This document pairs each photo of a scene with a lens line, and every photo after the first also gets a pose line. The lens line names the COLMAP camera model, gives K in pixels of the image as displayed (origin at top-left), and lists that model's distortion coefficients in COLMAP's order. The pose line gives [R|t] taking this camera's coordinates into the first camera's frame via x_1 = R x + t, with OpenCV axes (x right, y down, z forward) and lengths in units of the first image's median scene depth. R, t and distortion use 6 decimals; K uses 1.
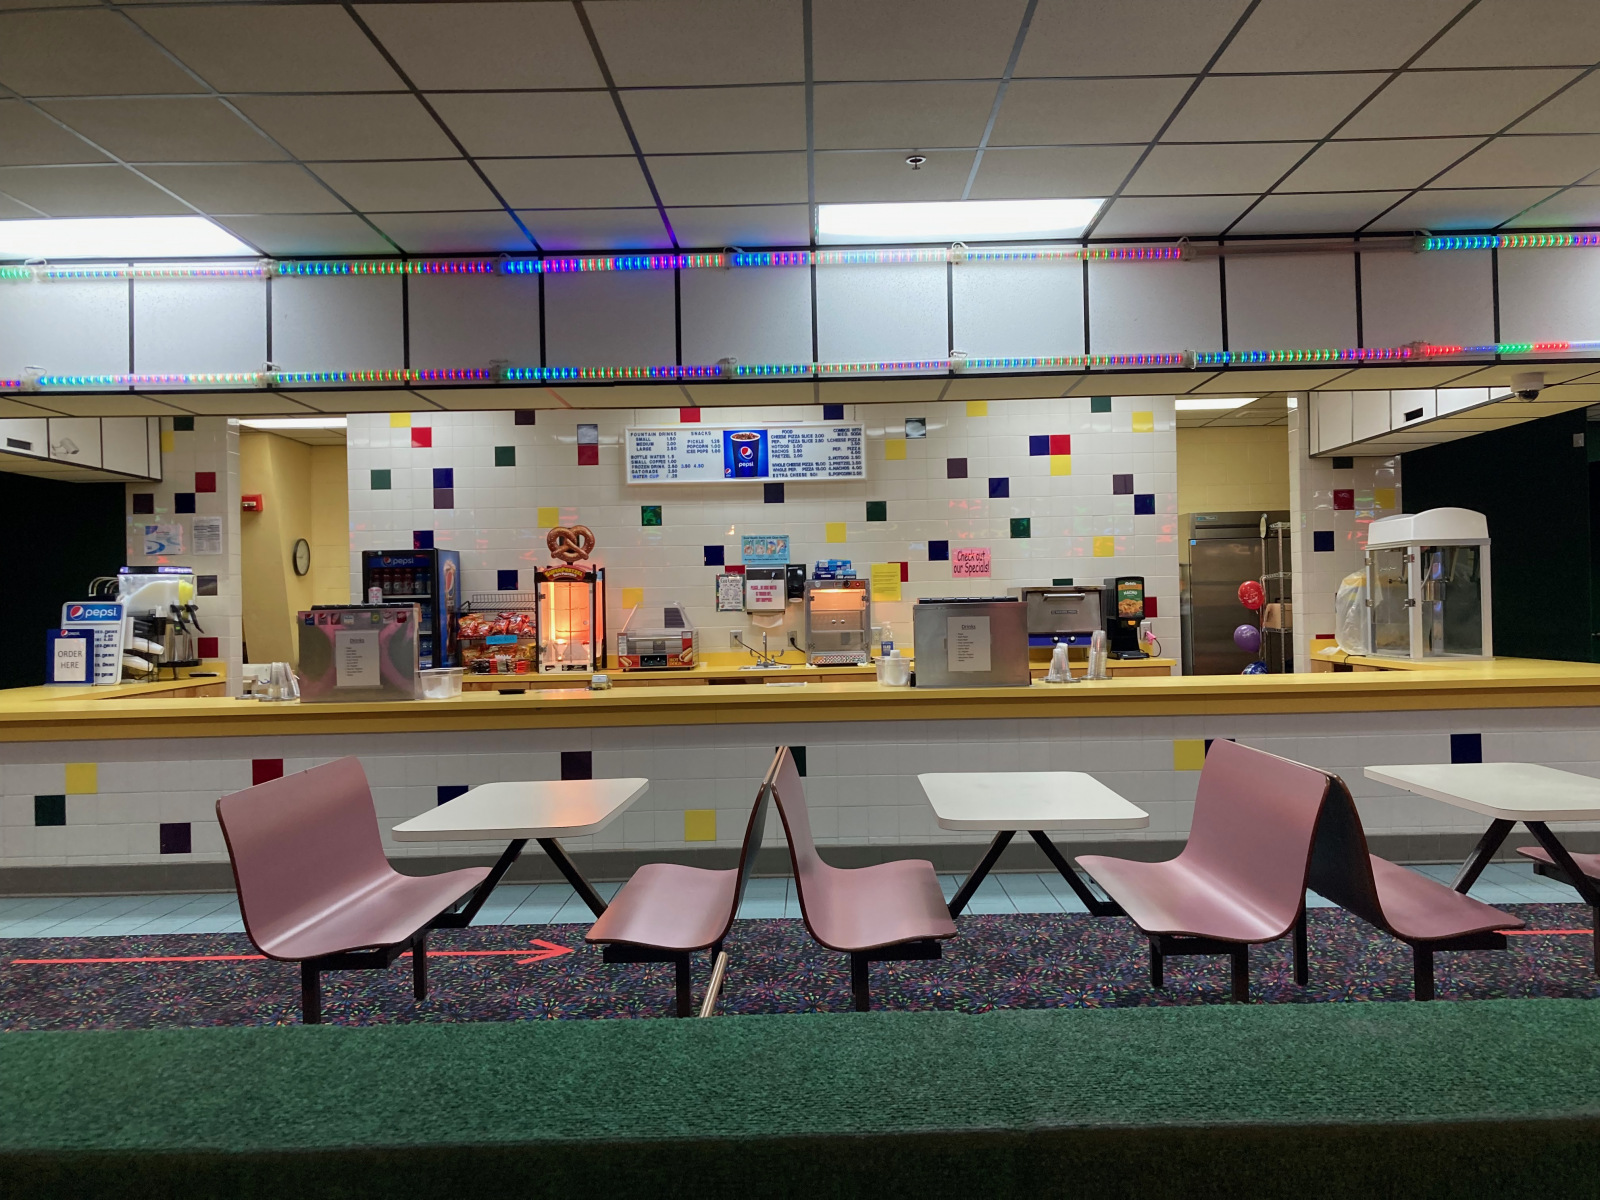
lens RADIAL K [[1307.2, 0, 801.5], [0, 1307.2, 607.2], [0, 0, 1]] dist [0.033292, -0.031392]
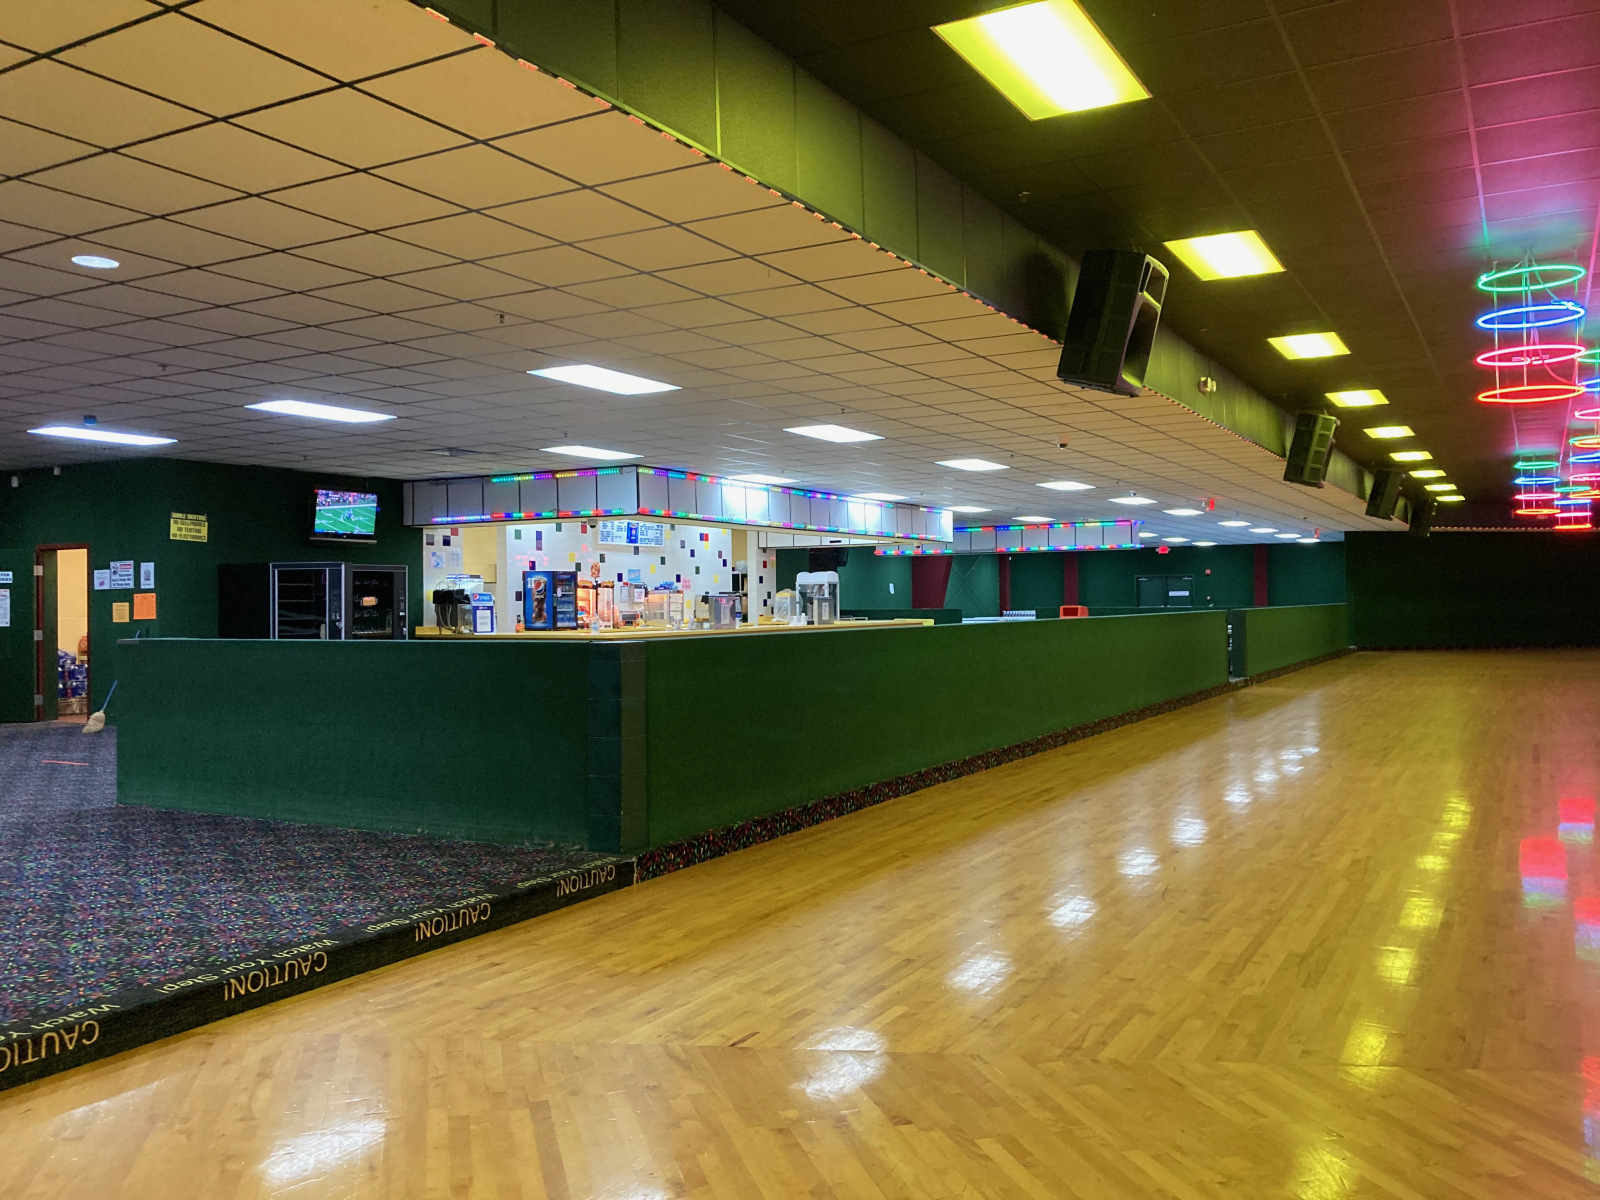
lens RADIAL K [[1307.2, 0, 798.3], [0, 1307.2, 602.7], [0, 0, 1]] dist [0.033292, -0.031392]
pose [[0.485634, 0.014261, 0.874046, -1.879336], [0.002634, 0.999839, -0.017777, 0.044153], [-0.874158, 0.010935, 0.485518, -0.348953]]
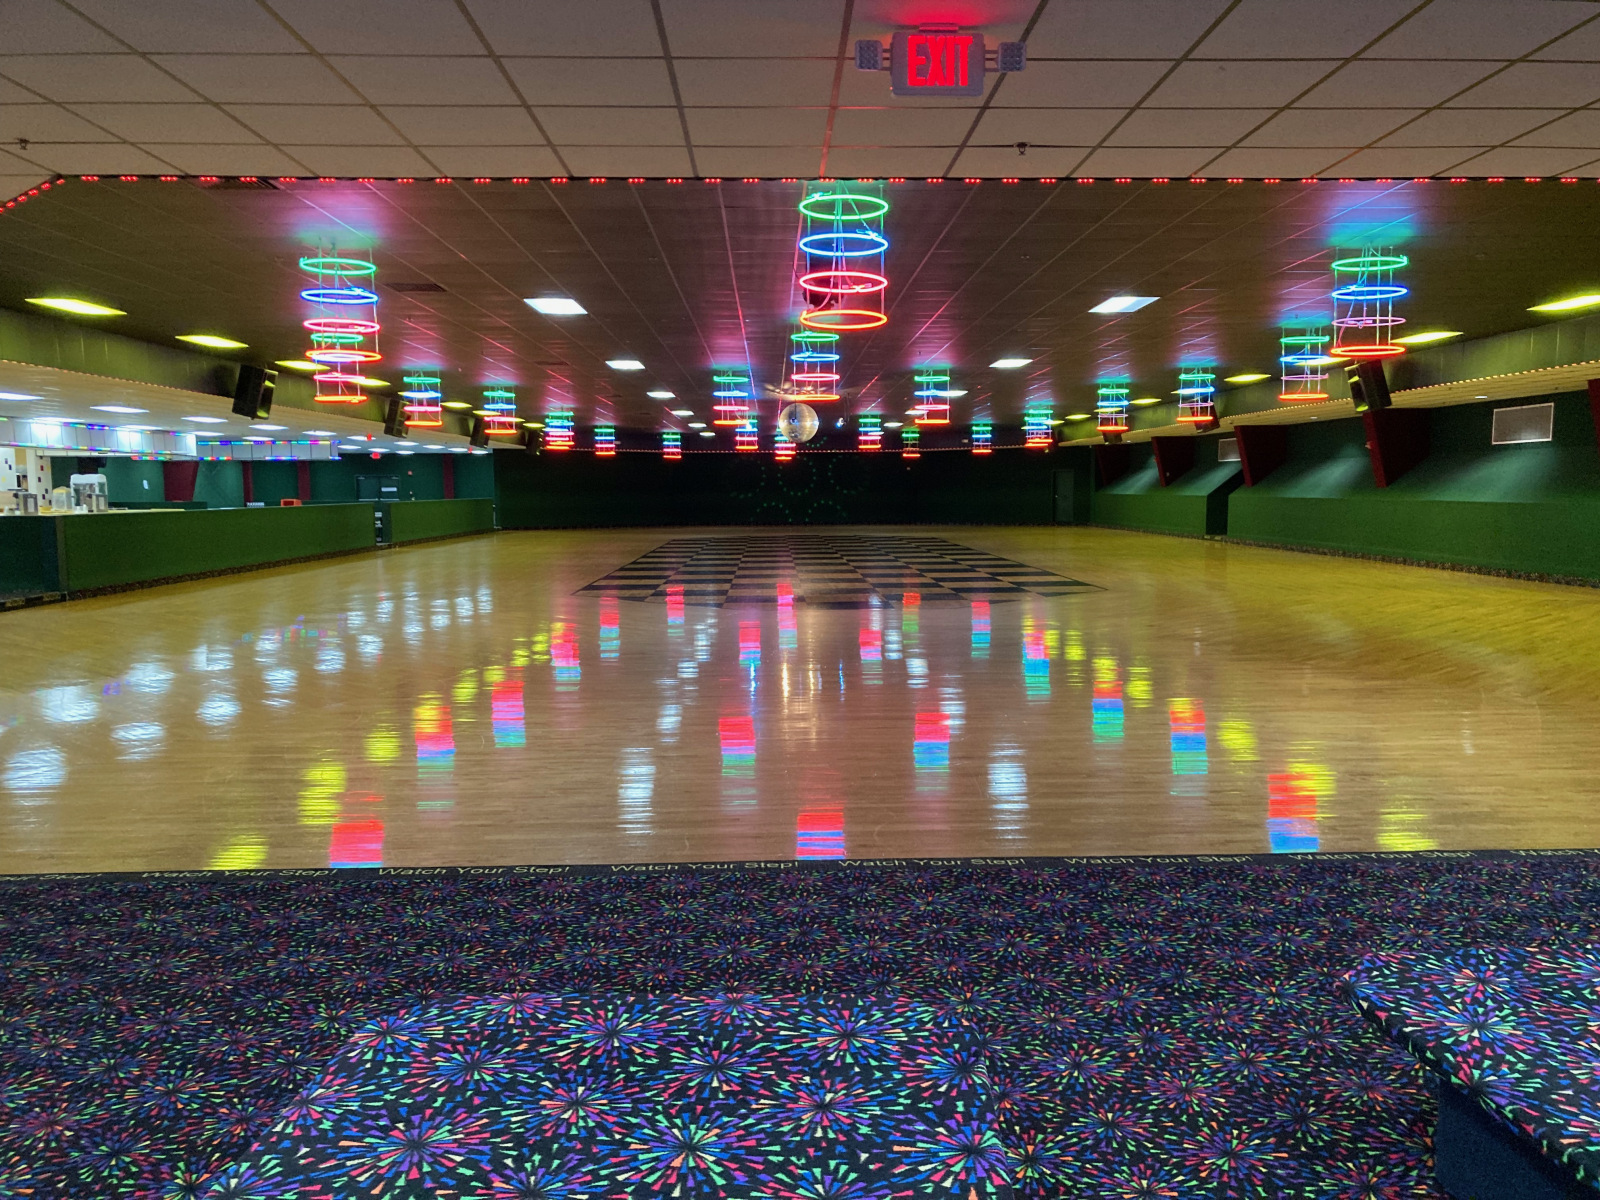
lens RADIAL K [[1307.2, 0, 794.4], [0, 1307.2, 595.6], [0, 0, 1]] dist [0.033292, -0.031392]
pose [[-0.029787, -0.062561, 0.997597, -3.253806], [0.008455, 0.997988, 0.062838, 0.057581], [-0.999520, 0.010307, -0.029198, -0.939919]]
